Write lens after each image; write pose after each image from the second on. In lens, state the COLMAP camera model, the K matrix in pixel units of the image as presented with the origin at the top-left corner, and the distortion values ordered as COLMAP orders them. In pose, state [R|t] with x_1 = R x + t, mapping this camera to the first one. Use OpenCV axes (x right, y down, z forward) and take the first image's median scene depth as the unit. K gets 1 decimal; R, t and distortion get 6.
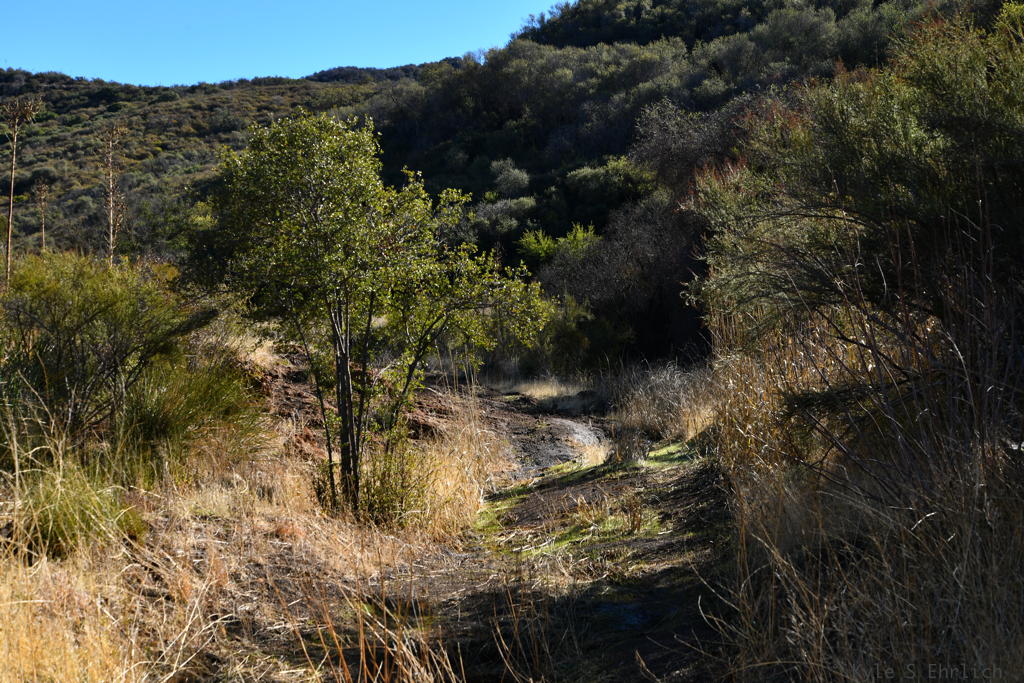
lens RADIAL K [[1716.8, 0, 510.3], [0, 1716.8, 342.6], [0, 0, 1]] dist [-0.057879, 0.000000]
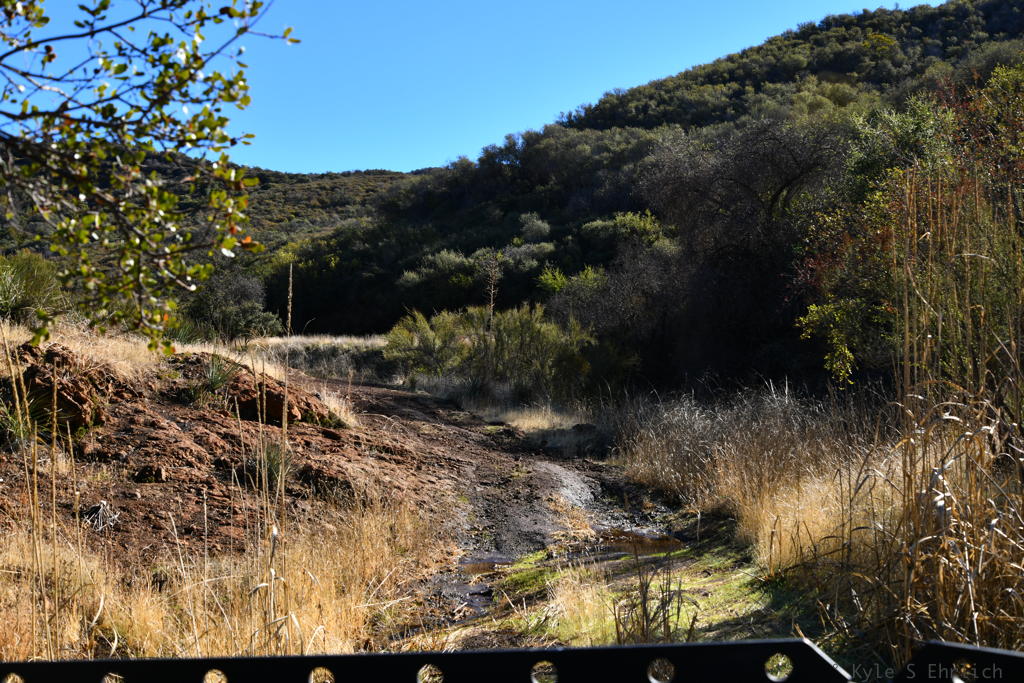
lens RADIAL K [[1194.3, 0, 513.5], [0, 1194.3, 341.7], [0, 0, 1]] dist [-0.112305, 0.000000]
pose [[0.998756, 0.043119, -0.025043, 0.008837], [-0.043615, 0.998856, -0.019602, 0.000204], [0.024170, 0.020670, 0.999494, 0.158676]]
